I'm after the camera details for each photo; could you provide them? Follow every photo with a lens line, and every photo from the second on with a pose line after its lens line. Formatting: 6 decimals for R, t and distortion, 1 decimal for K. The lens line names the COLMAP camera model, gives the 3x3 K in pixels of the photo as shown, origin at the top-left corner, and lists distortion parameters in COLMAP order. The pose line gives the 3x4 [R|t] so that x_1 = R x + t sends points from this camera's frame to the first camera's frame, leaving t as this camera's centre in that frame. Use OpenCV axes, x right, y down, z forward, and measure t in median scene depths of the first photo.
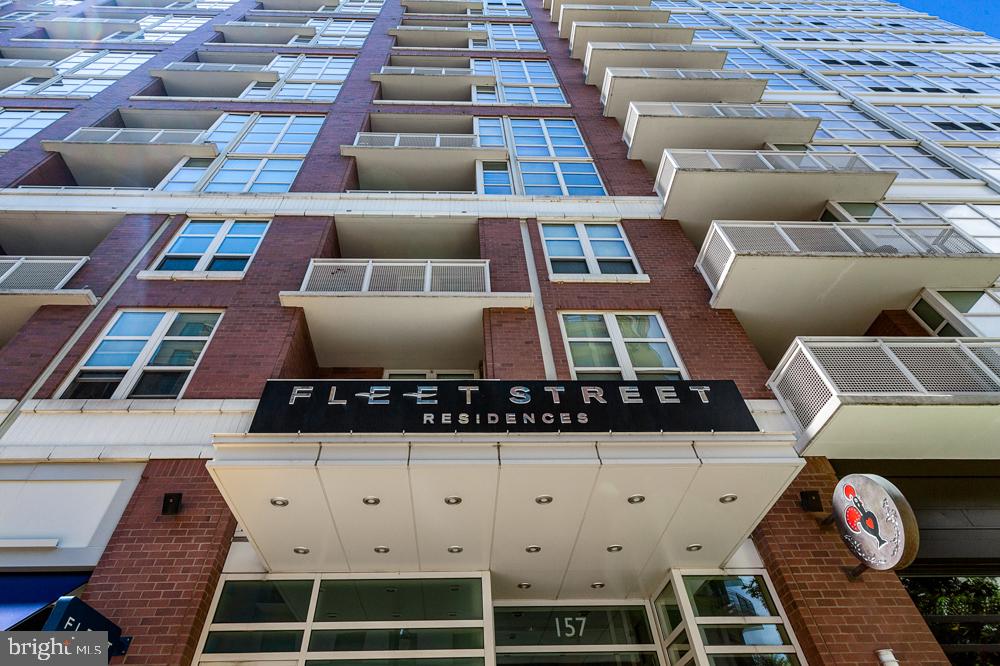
lens RADIAL K [[509.4, 0, 466.7], [0, 509.4, 330.2], [0, 0, 1]] dist [0.015611, -0.000154]
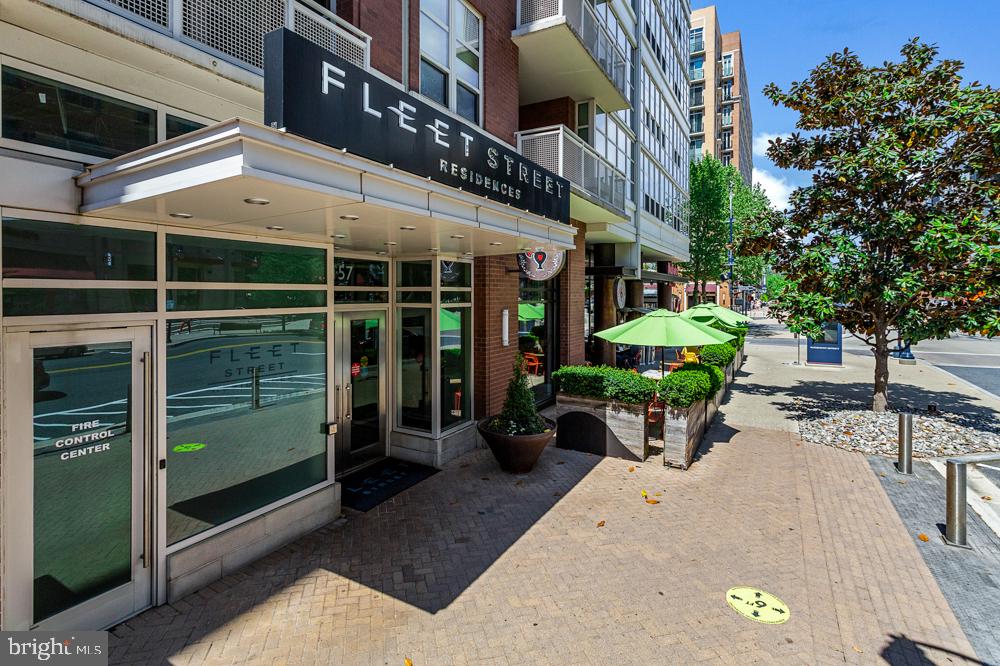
lens RADIAL K [[482.7, 0, 496.7], [0, 482.7, 300.7], [0, 0, 1]] dist [-0.002491, -0.000196]
pose [[0.521579, 0.011500, 0.853125, -0.759722], [-0.629706, 0.679874, 0.375822, -0.055556], [-0.575695, -0.733239, 0.361850, 0.410877]]
